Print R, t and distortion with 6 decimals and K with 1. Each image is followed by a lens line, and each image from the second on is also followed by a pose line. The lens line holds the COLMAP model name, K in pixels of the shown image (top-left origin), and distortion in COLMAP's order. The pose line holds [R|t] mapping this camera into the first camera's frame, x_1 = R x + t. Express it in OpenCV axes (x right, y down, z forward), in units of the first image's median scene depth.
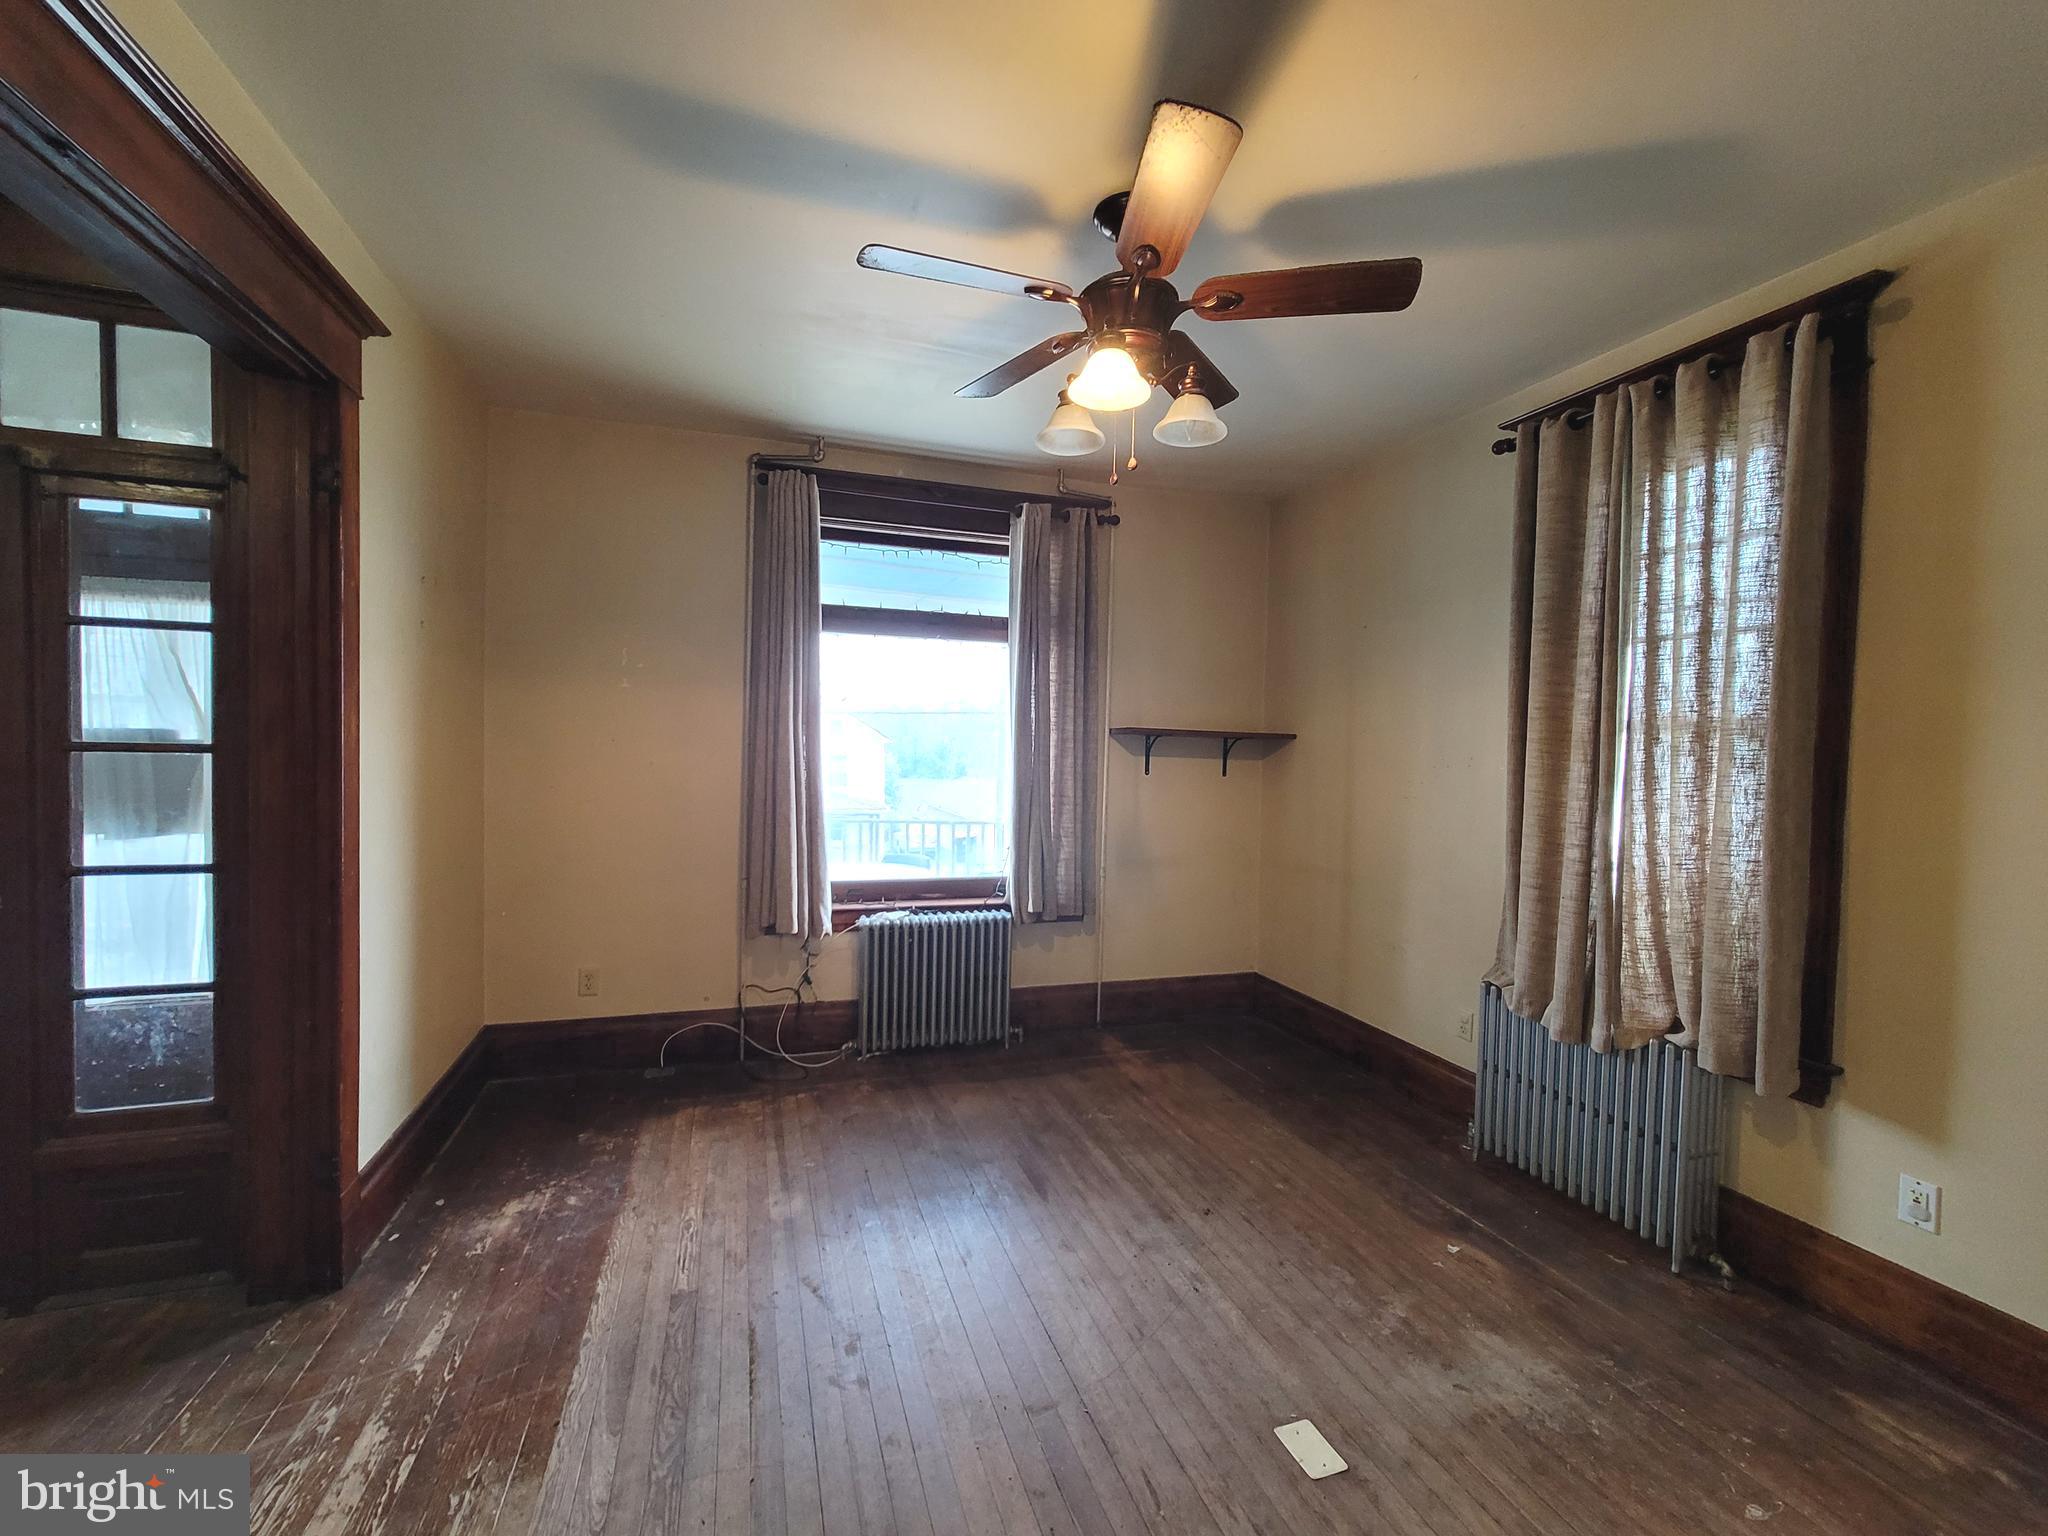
lens RADIAL K [[828.8, 0, 1010.9], [0, 828.8, 774.7], [0, 0, 1]] dist [0.003640, -0.001583]
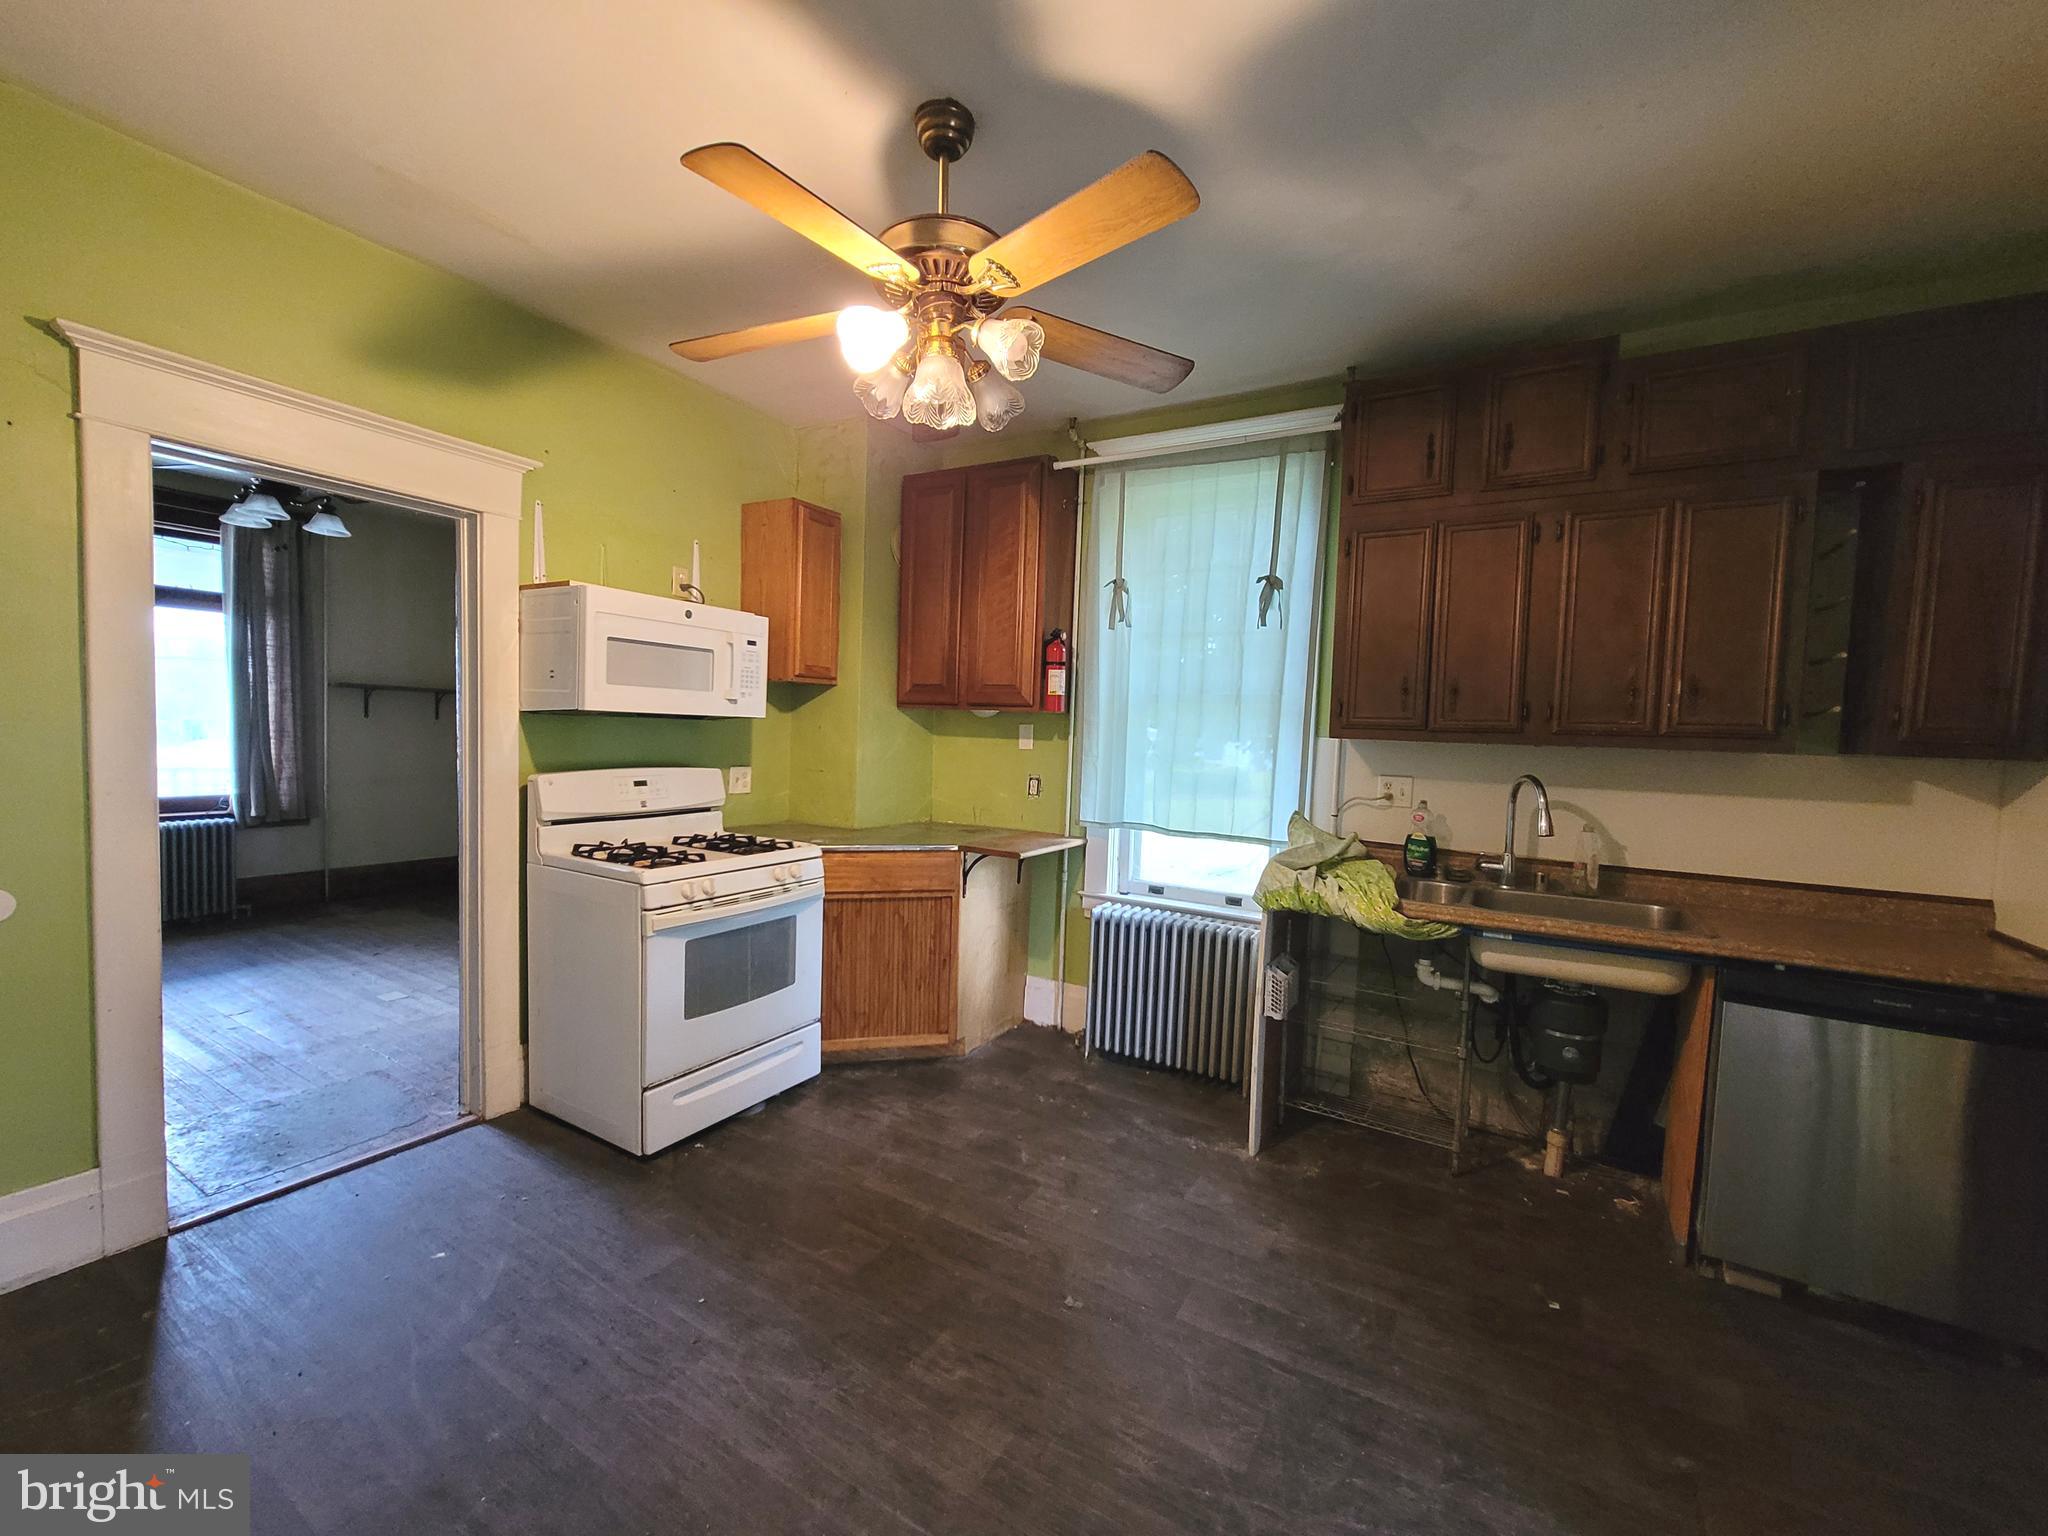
lens RADIAL K [[828.8, 0, 1009.8], [0, 828.8, 774.9], [0, 0, 1]] dist [0.003640, -0.001583]
pose [[0.753704, -0.031178, 0.656475, 0.097257], [-0.001733, 0.998776, 0.049424, 0.041067], [-0.657212, -0.038389, 0.752727, -1.210482]]
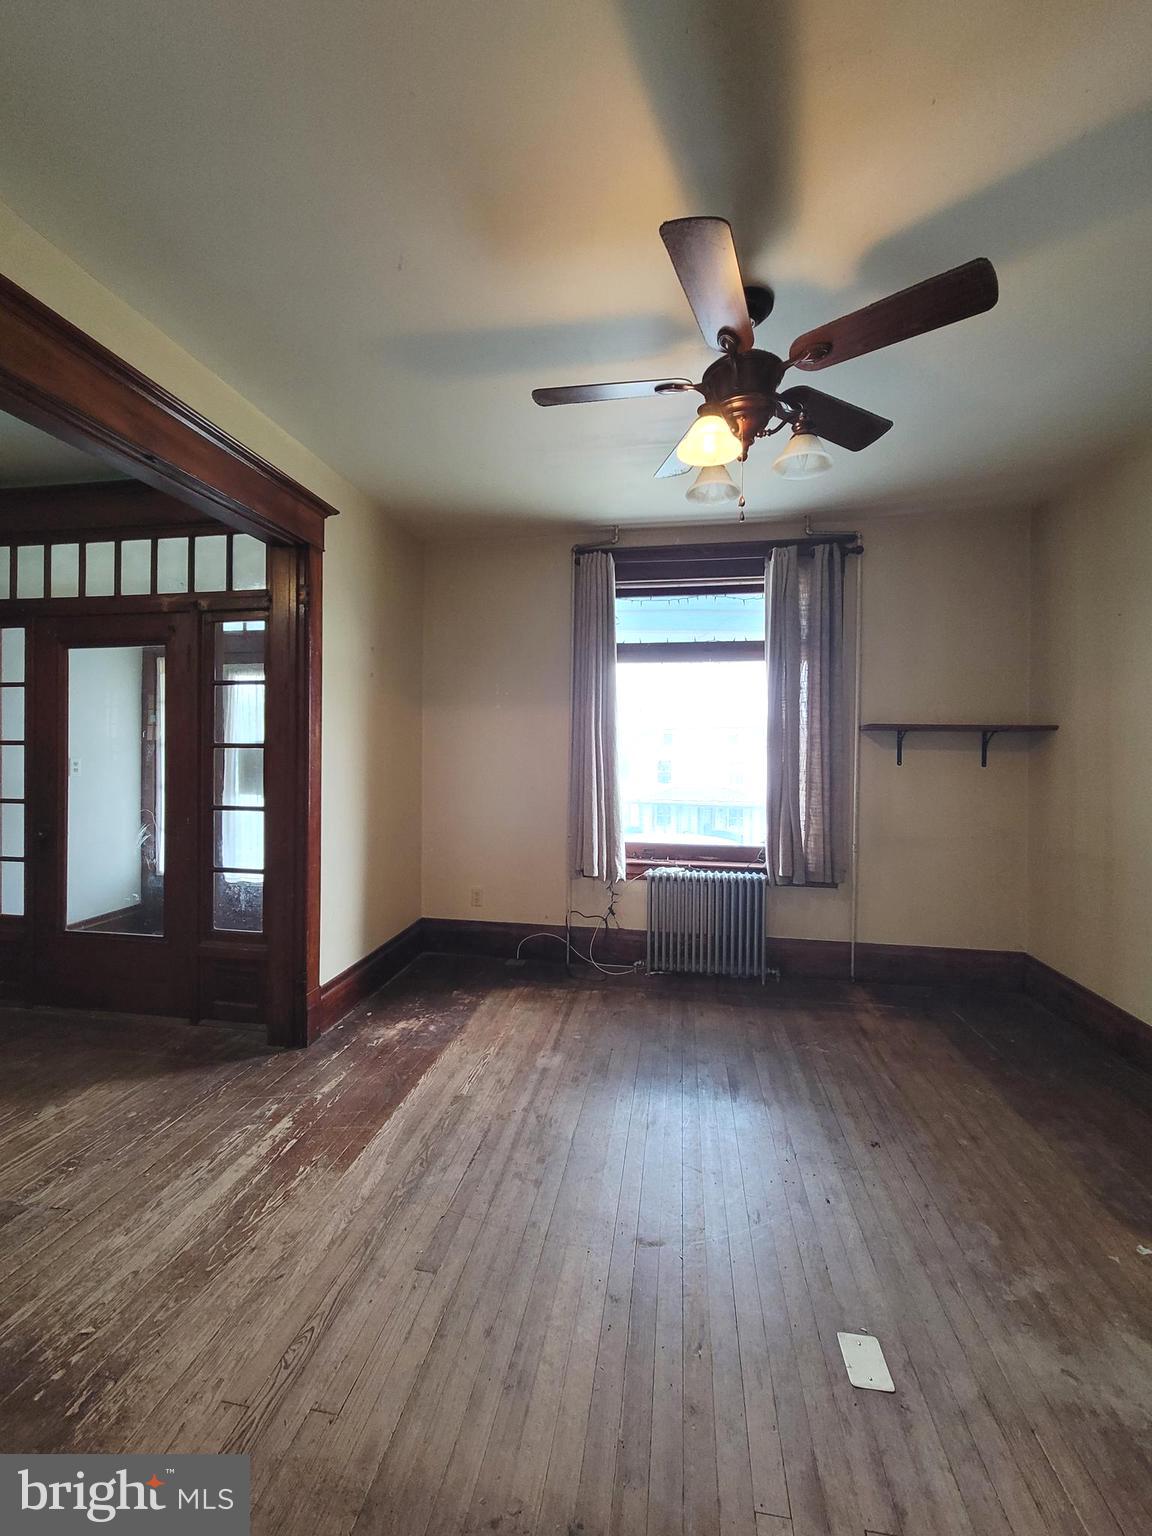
lens RADIAL K [[621.6, 0, 572.8], [0, 621.6, 759.0], [0, 0, 1]] dist [0.003640, -0.001583]
pose [[0.887962, -0.009491, -0.459818, 0.256304], [-0.003800, 0.999602, -0.027969, 0.027873], [0.459900, 0.026583, 0.887573, 0.046592]]
